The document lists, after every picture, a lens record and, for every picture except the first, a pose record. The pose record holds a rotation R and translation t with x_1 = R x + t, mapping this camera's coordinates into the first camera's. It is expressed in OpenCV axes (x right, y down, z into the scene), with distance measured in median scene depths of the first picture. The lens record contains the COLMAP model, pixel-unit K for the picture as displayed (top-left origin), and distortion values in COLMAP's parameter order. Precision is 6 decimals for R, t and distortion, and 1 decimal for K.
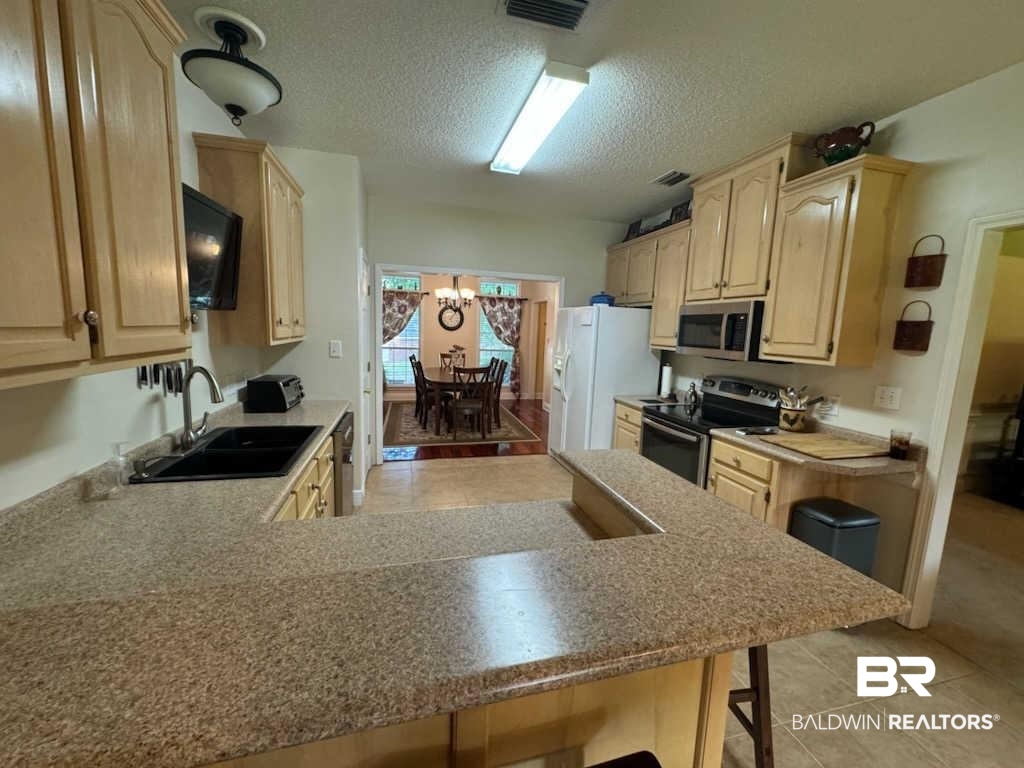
lens RADIAL K [[411.0, 0, 512.0], [0, 411.0, 384.0], [0, 0, 1]] dist [0.000305, 0.000359]
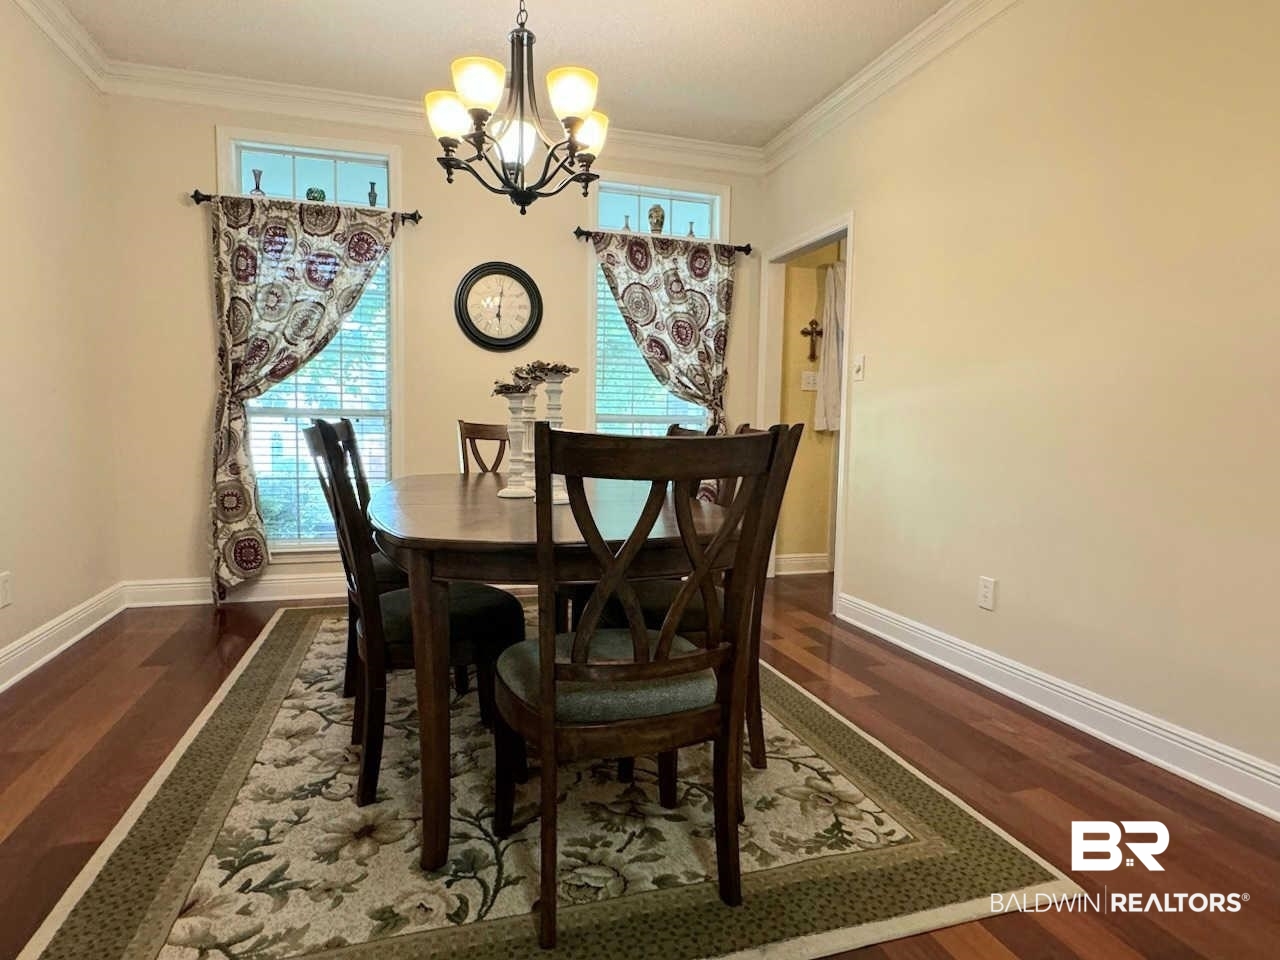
lens RADIAL K [[738.9, 0, 640.0], [0, 738.9, 480.0], [0, 0, 1]] dist [0.000610, 0.000400]
pose [[0.998611, -0.022877, 0.047467, -0.076898], [0.025445, 0.998205, -0.054219, -0.007473], [-0.046141, 0.055351, 0.997400, 0.483910]]
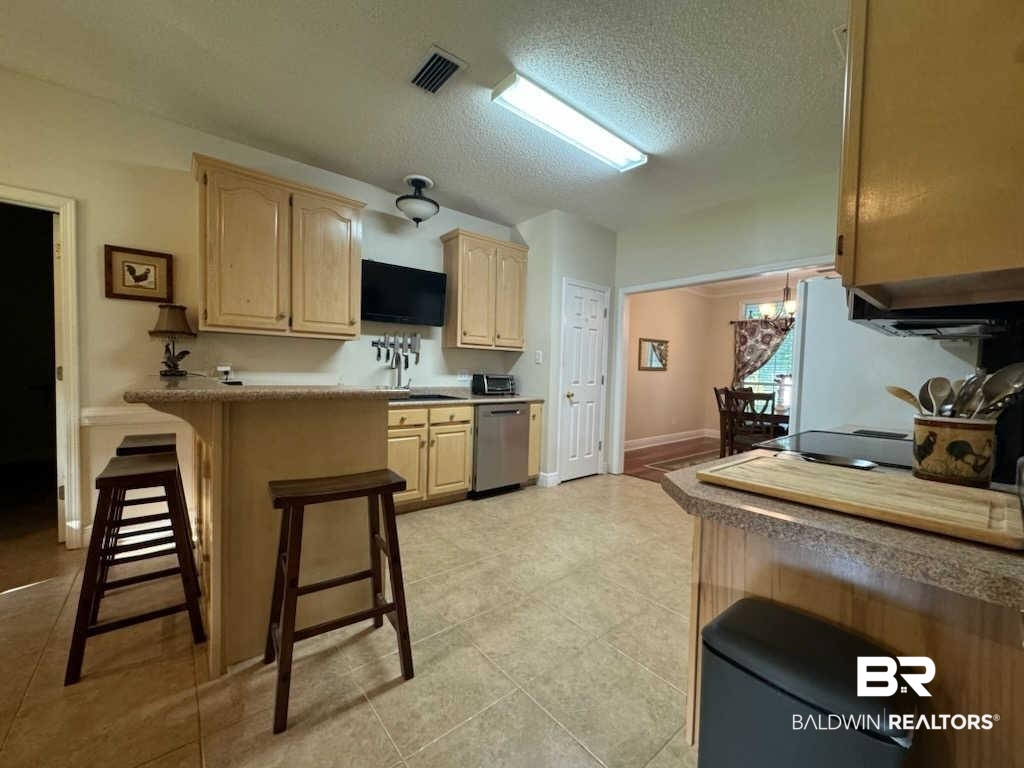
lens RADIAL K [[411.0, 0, 512.0], [0, 411.0, 384.0], [0, 0, 1]] dist [0.000305, 0.000359]
pose [[0.437717, 0.008708, -0.899071, 0.274094], [-0.133253, 0.989539, -0.055290, 0.032243], [0.889184, 0.144005, 0.434298, 0.145364]]
